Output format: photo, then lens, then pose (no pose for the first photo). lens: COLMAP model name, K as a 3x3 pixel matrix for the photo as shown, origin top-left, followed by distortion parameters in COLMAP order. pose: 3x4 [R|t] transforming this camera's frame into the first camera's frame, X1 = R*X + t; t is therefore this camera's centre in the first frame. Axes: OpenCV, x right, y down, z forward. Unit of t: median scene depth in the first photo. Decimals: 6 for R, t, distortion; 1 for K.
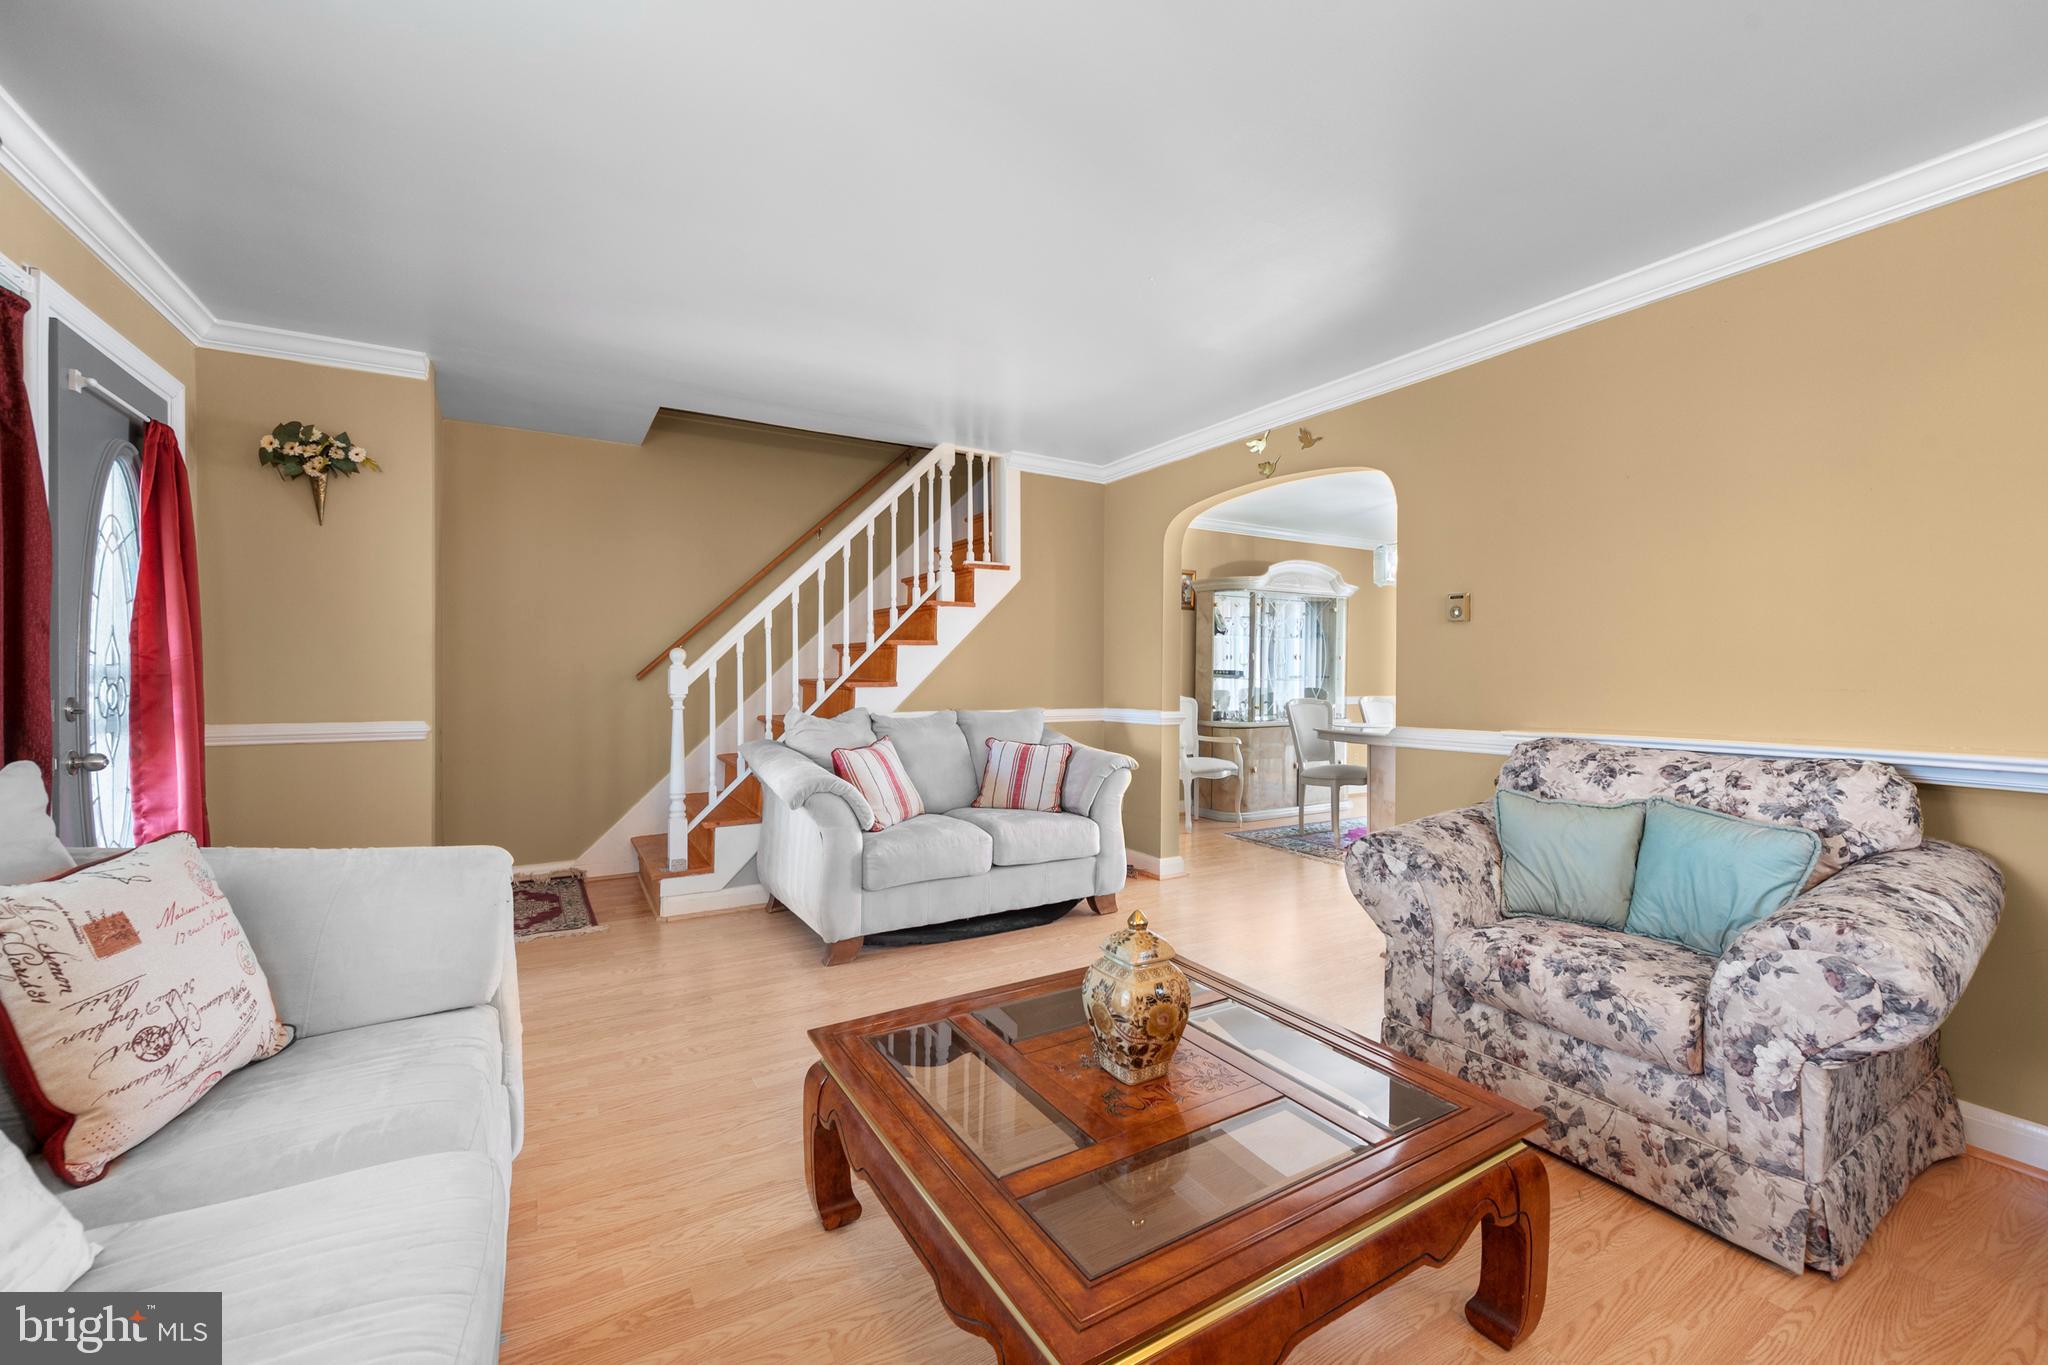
lens RADIAL K [[826.5, 0, 1029.0], [0, 826.5, 681.0], [0, 0, 1]] dist [-0.002007, 0.000222]
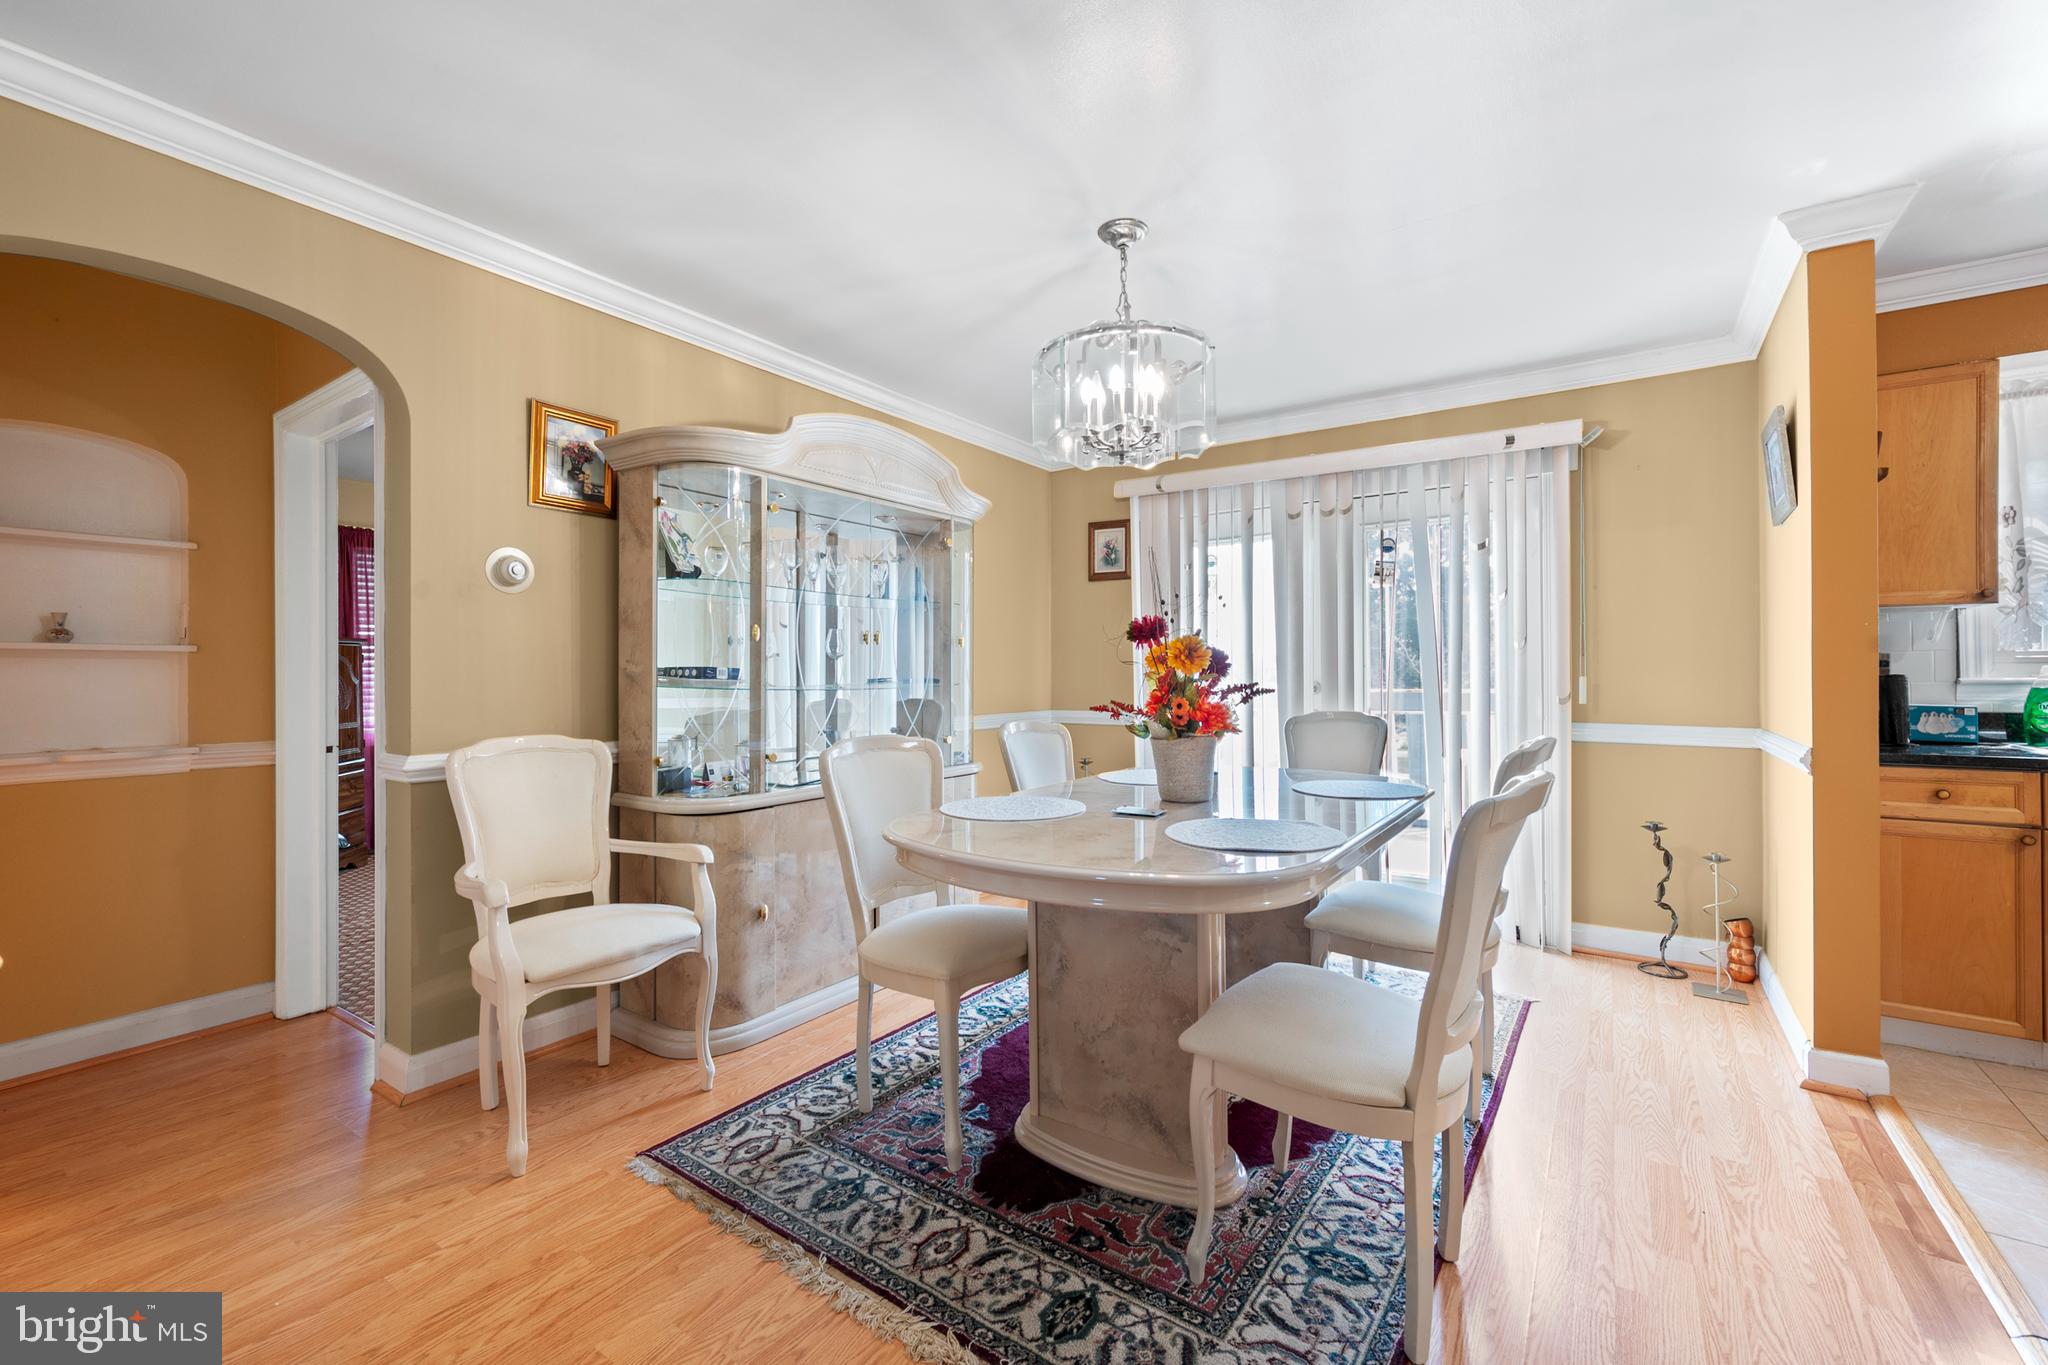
lens RADIAL K [[860.8, 0, 1010.0], [0, 860.8, 667.5], [0, 0, 1]] dist [-0.002452, 0.000215]
pose [[0.916238, -0.008778, 0.400539, 0.217768], [0.015434, 0.999791, -0.013395, -0.004861], [-0.400338, 0.018455, 0.916182, 0.569074]]
